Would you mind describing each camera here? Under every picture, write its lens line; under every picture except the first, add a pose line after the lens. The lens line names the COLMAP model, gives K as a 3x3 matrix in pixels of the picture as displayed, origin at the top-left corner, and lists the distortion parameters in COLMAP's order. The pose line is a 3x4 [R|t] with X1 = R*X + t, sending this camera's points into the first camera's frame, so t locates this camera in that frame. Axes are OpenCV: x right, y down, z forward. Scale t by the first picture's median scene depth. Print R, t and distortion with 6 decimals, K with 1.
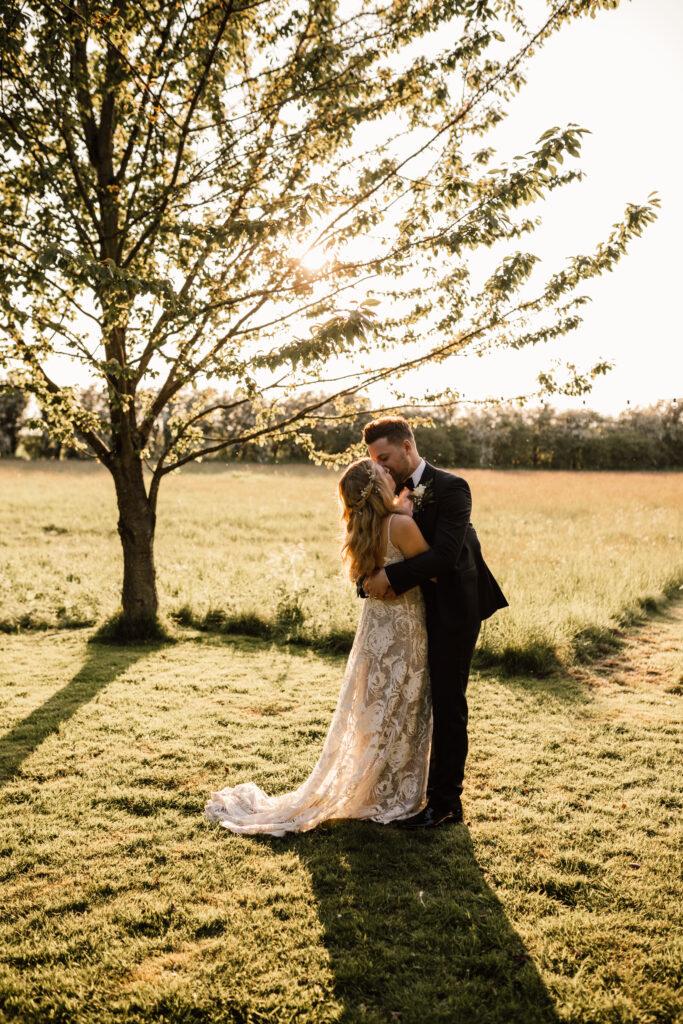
lens RADIAL K [[1058.5, 0, 341.6], [0, 1058.5, 503.6], [0, 0, 1]] dist [-0.059543, 0.128298]
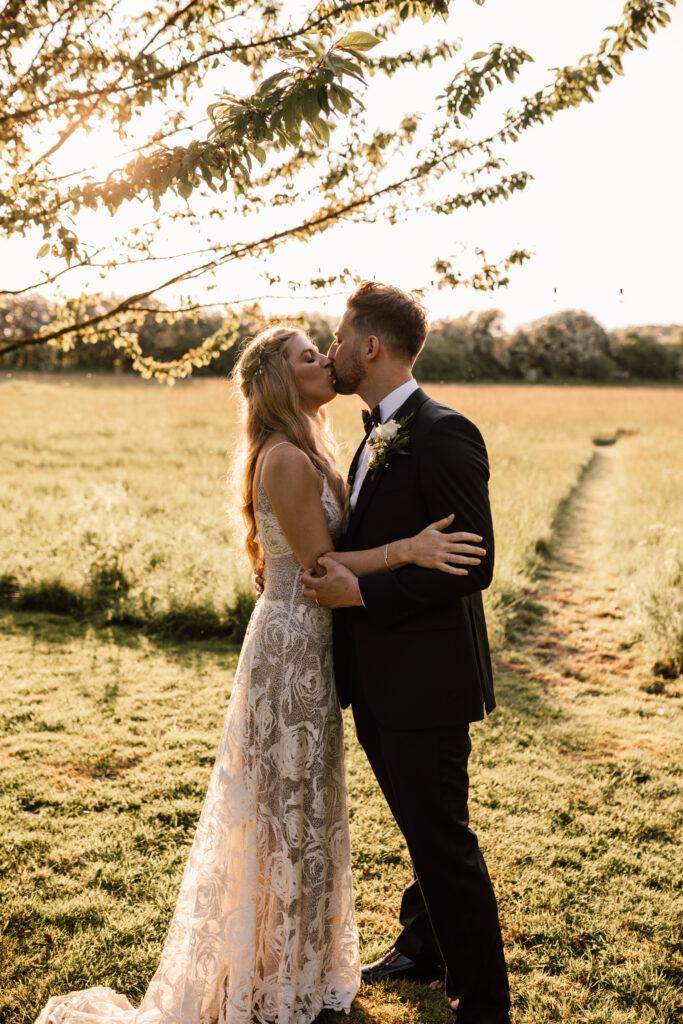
lens RADIAL K [[1058.5, 0, 341.6], [0, 1058.5, 503.6], [0, 0, 1]] dist [-0.059543, 0.128298]
pose [[0.979647, -0.014542, 0.200202, -0.039221], [-0.002506, 0.996409, 0.084639, -0.012312], [-0.200714, -0.083418, 0.976092, 0.272873]]
